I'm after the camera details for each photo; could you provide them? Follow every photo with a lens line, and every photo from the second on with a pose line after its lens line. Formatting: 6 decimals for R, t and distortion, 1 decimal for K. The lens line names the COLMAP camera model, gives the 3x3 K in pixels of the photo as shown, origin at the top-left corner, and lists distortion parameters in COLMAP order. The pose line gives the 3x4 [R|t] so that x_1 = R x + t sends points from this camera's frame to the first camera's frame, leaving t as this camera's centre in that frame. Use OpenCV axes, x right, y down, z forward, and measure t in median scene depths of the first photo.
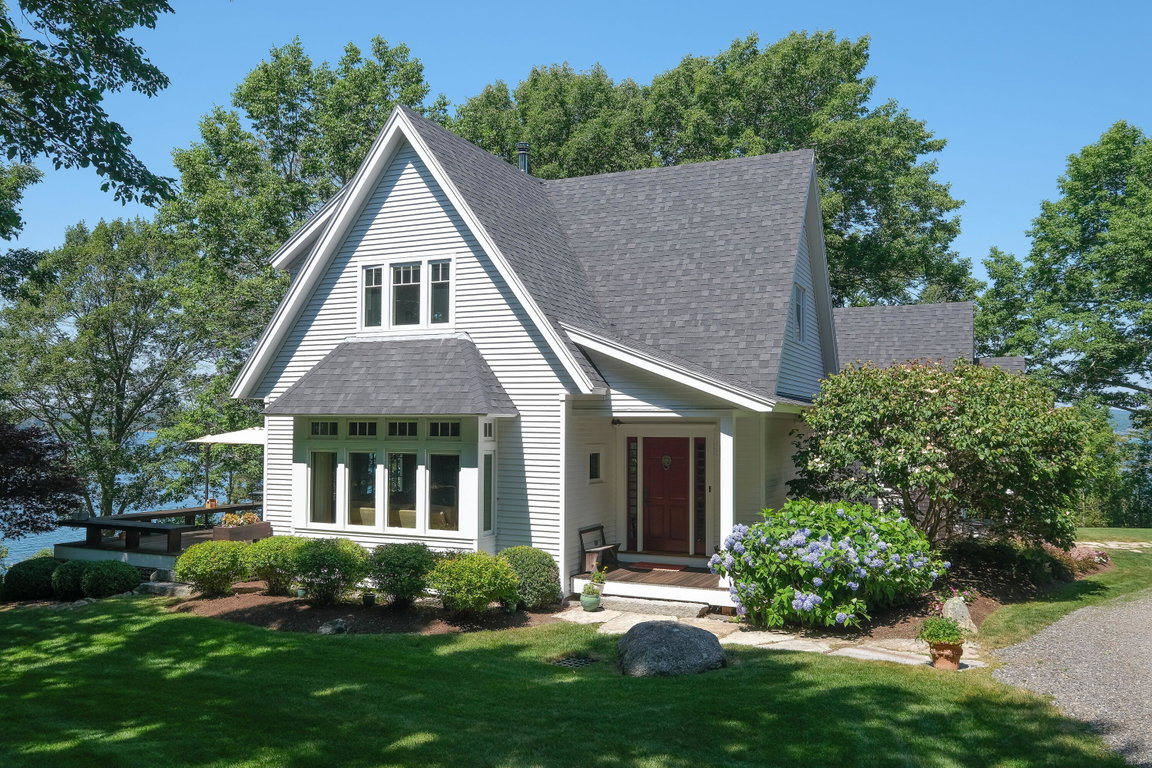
lens RADIAL K [[959.0, 0, 535.7], [0, 959.0, 391.4], [0, 0, 1]] dist [0.007711, -0.019249]
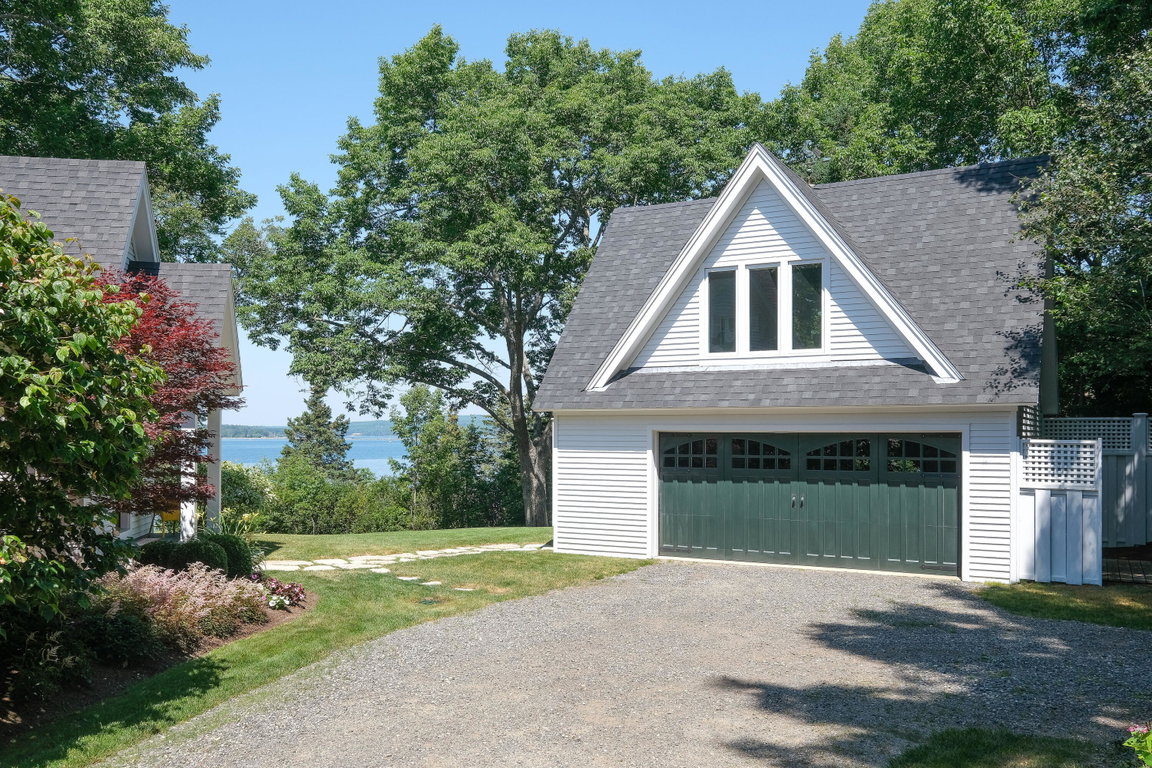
lens RADIAL K [[1007.5, 0, 577.2], [0, 1007.5, 436.5], [0, 0, 1]] dist [0.037388, -0.010338]
pose [[0.806991, -0.004722, 0.590545, 0.438383], [-0.020044, 0.999173, 0.035380, 0.065582], [-0.590224, -0.040388, 0.806229, 0.498192]]
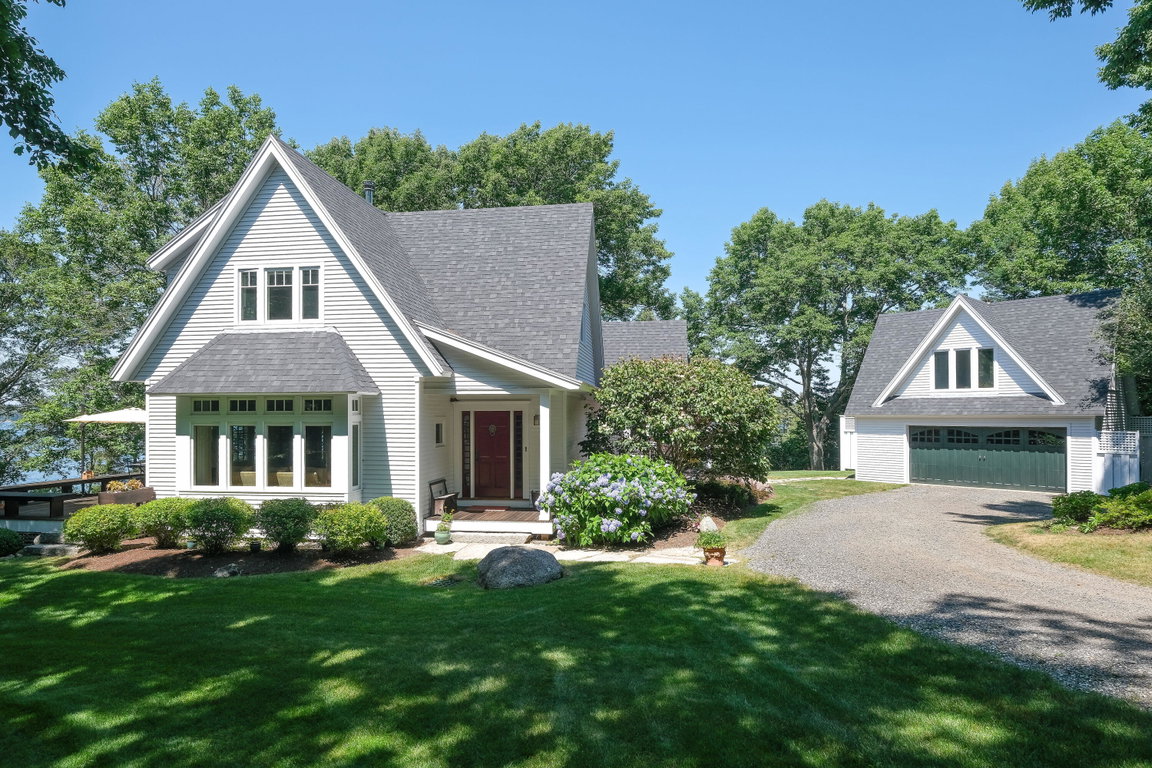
lens RADIAL K [[694.7, 0, 567.6], [0, 694.7, 411.4], [0, 0, 1]] dist [0.001396, -0.003947]
pose [[0.954252, -0.007878, 0.298899, -0.051630], [-0.002300, 0.999430, 0.033687, 0.015717], [-0.298994, -0.032833, 0.953690, 0.053527]]
